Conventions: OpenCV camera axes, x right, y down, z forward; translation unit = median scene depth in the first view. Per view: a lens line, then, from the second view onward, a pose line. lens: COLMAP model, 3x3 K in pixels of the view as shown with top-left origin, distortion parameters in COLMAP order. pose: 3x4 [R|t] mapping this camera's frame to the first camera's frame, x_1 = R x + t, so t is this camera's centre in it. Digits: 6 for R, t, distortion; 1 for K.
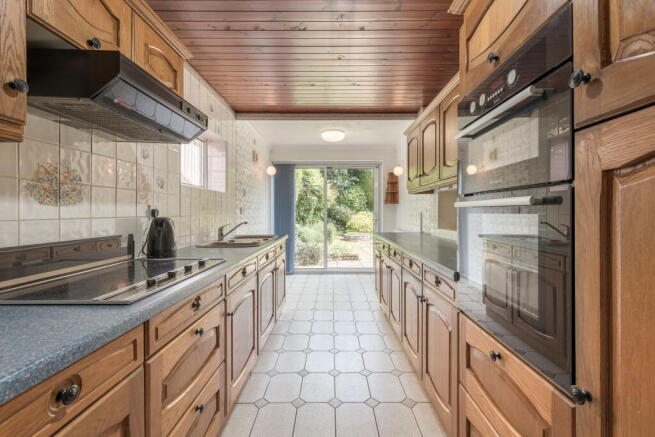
lens RADIAL K [[287.5, 0, 330.1], [0, 287.5, 214.0], [0, 0, 1]] dist [0.009291, -0.007033]
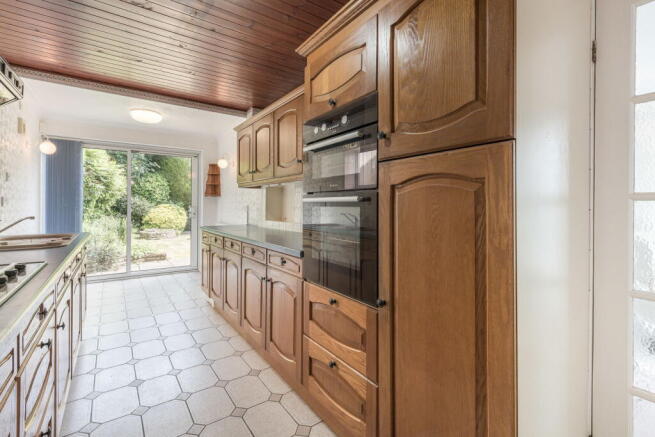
lens RADIAL K [[298.5, 0, 328.1], [0, 298.5, 207.2], [0, 0, 1]] dist [-0.000819, -0.000325]
pose [[0.809926, 0.003611, 0.586522, -0.119261], [-0.003442, 0.999993, -0.001404, 0.001336], [-0.586523, -0.000881, 0.809932, -0.080048]]
